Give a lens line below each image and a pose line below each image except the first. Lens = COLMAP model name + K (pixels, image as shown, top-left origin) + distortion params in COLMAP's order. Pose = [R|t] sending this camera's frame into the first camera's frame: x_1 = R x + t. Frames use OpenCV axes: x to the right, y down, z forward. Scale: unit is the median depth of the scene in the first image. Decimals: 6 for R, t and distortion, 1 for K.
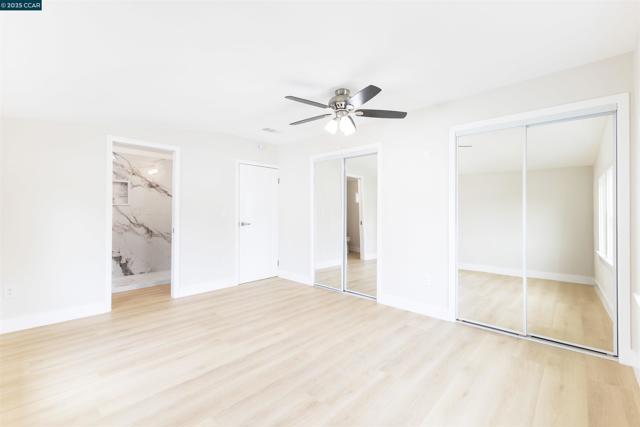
lens RADIAL K [[264.9, 0, 303.5], [0, 264.9, 213.6], [0, 0, 1]] dist [0.001753, 0.000151]
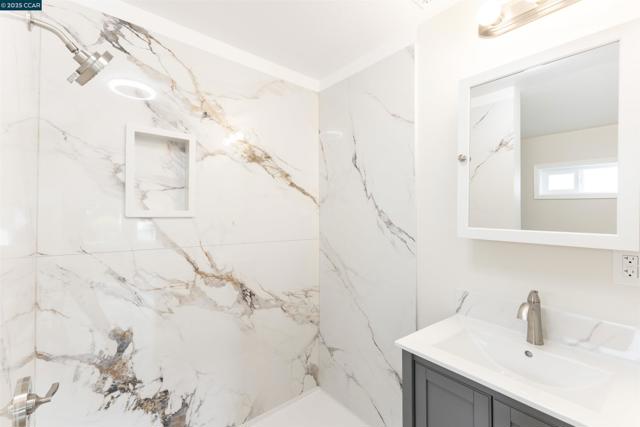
lens RADIAL K [[283.3, 0, 312.9], [0, 283.3, 213.4], [0, 0, 1]] dist [0.004671, 0.000026]
pose [[0.990616, 0.003315, -0.136633, -0.475280], [-0.003575, 0.999992, -0.001656, -0.034322], [0.136626, 0.002129, 0.990620, 0.695171]]
